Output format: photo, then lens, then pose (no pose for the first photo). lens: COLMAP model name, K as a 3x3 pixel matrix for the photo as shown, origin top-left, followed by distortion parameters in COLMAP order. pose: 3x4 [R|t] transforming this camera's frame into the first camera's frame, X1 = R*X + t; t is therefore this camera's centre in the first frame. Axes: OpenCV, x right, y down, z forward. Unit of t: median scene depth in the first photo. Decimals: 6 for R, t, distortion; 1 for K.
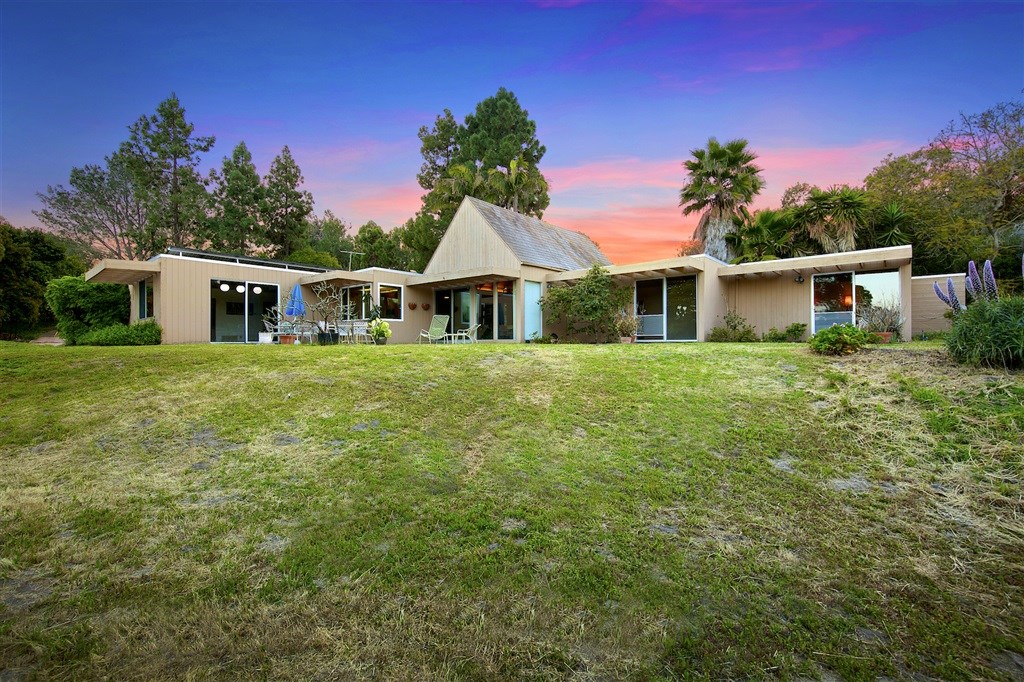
lens RADIAL K [[461.9, 0, 512.0], [0, 461.9, 341.0], [0, 0, 1]] dist [0.012753, 0.000008]
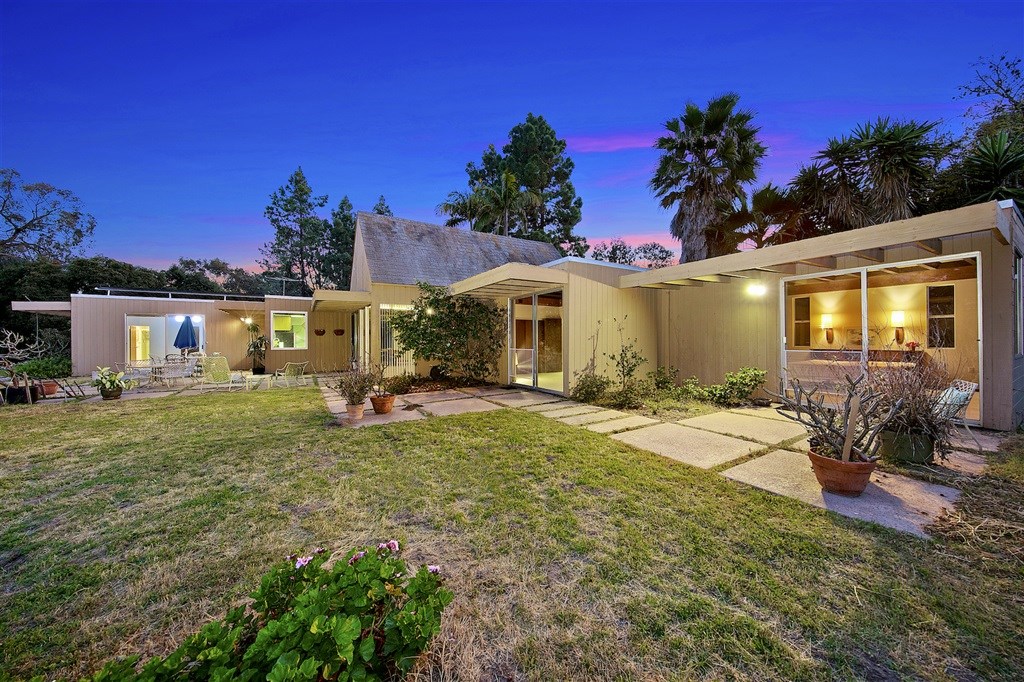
lens RADIAL K [[364.1, 0, 516.2], [0, 364.1, 338.9], [0, 0, 1]] dist [0.006502, -0.000029]
pose [[0.953662, -0.006767, -0.300802, 0.193351], [0.006061, 0.999976, -0.003281, -0.029797], [0.300817, 0.001306, 0.953681, 0.201443]]
